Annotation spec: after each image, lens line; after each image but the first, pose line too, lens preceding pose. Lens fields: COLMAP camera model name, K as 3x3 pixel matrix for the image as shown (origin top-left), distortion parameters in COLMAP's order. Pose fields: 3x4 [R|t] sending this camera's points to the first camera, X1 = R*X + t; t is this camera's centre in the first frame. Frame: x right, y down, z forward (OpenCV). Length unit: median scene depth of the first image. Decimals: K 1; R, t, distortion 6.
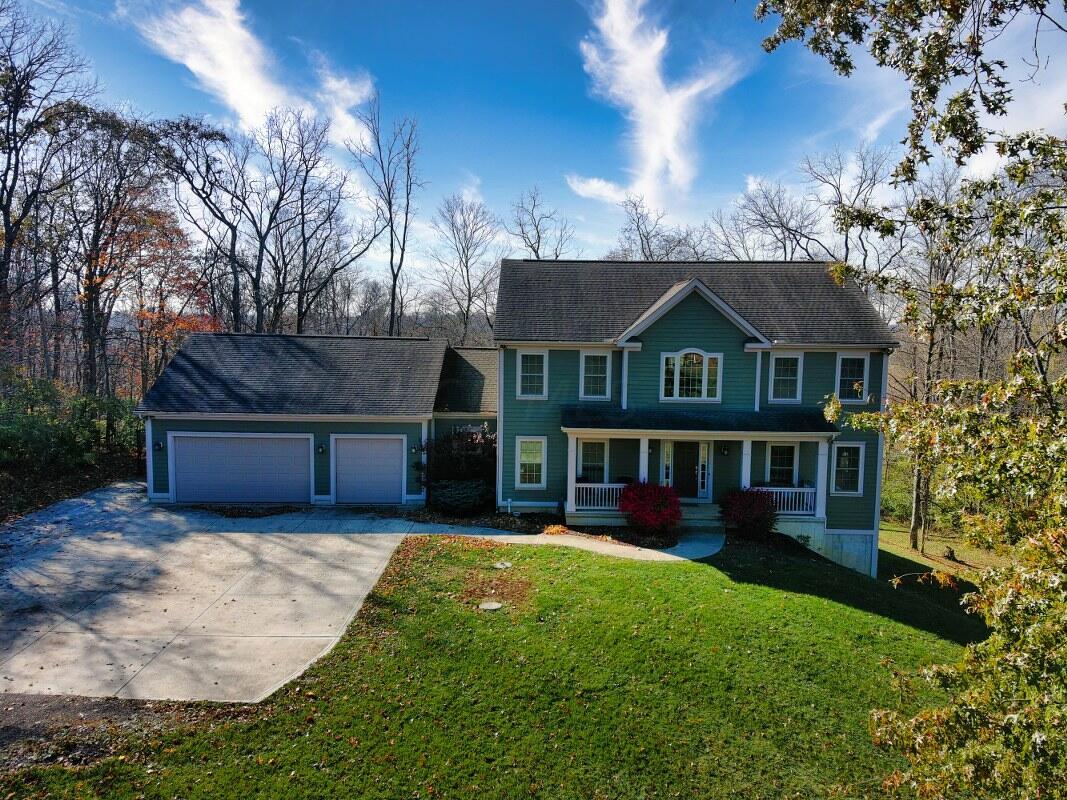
lens RADIAL K [[744.7, 0, 533.5], [0, 744.7, 400.0], [0, 0, 1]] dist [0.244334, -0.375421]
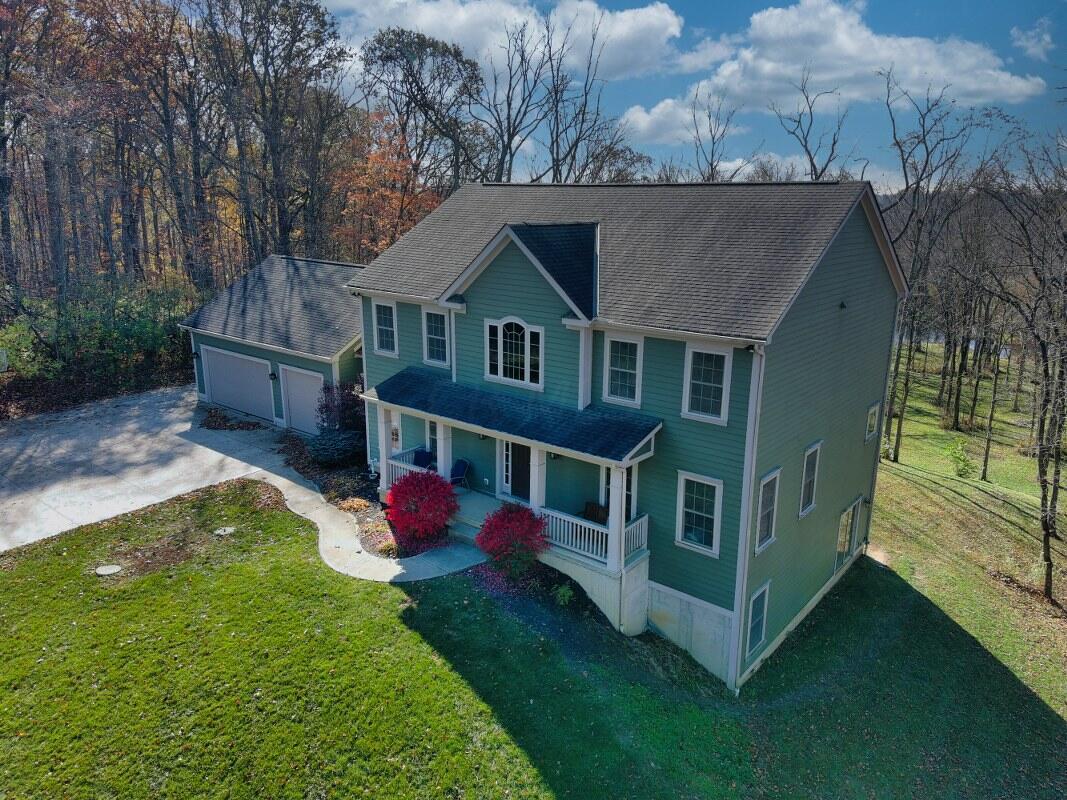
lens RADIAL K [[798.2, 0, 533.5], [0, 798.2, 400.0], [0, 0, 1]] dist [0.111786, -0.000408]
pose [[0.779747, 0.152948, -0.607126, 0.730542], [-0.046484, 0.981168, 0.187478, -0.138468], [0.624367, -0.117964, 0.772172, 0.371462]]
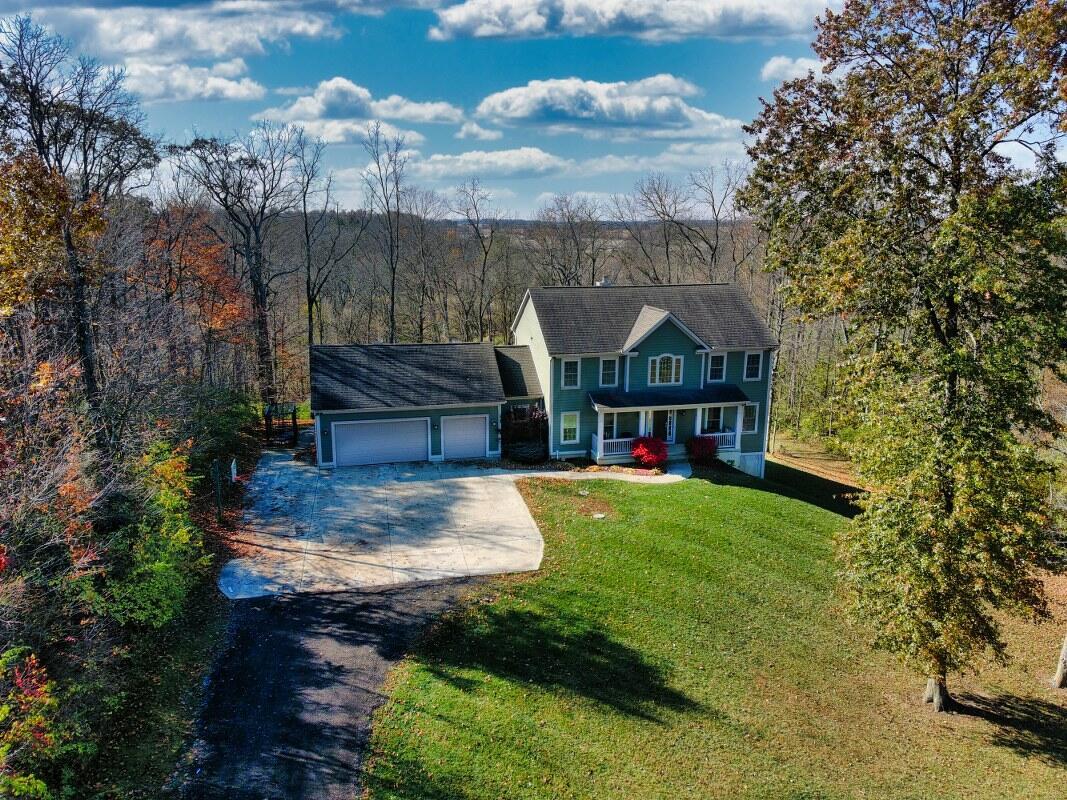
lens RADIAL K [[744.7, 0, 533.5], [0, 744.7, 400.0], [0, 0, 1]] dist [0.244334, -0.375421]
pose [[0.973331, -0.061446, 0.221021, -0.439374], [0.031174, 0.989951, 0.137932, -0.202319], [-0.227276, -0.127364, 0.965466, -0.530309]]
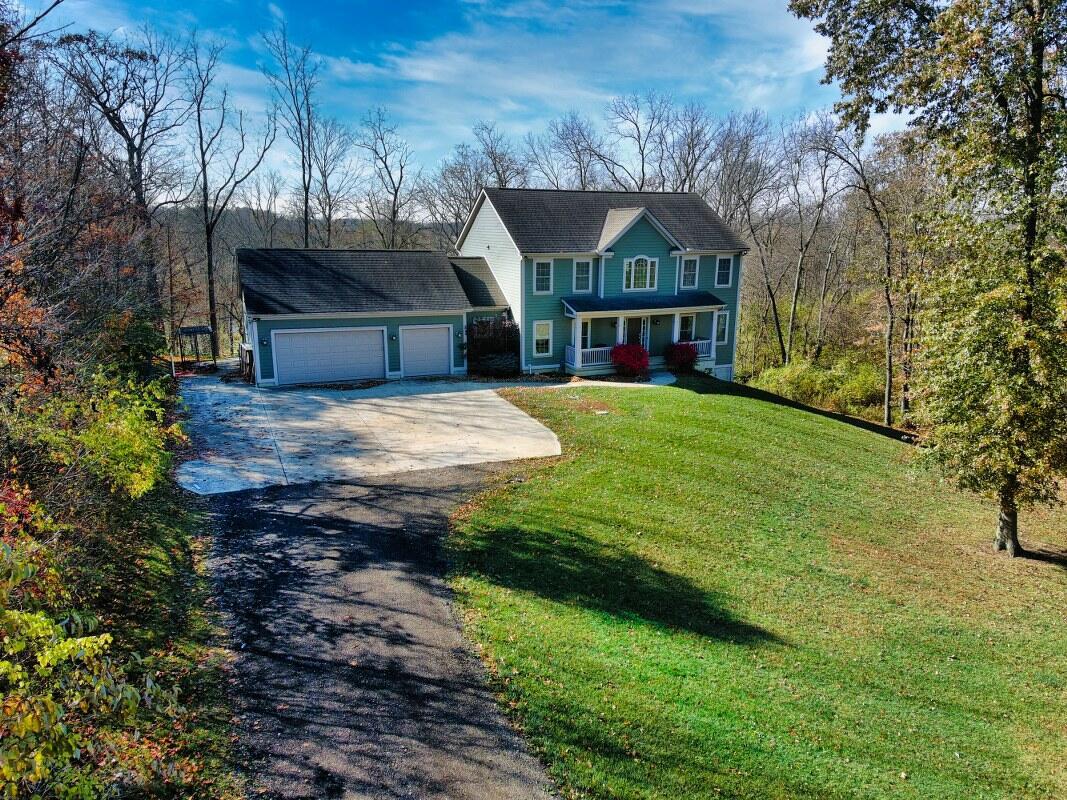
lens RADIAL K [[744.7, 0, 533.5], [0, 744.7, 400.0], [0, 0, 1]] dist [0.244334, -0.375421]
pose [[0.918659, -0.095298, 0.383386, -0.603495], [0.045007, 0.989397, 0.138089, 0.000839], [-0.392480, -0.109602, 0.913207, -0.344684]]
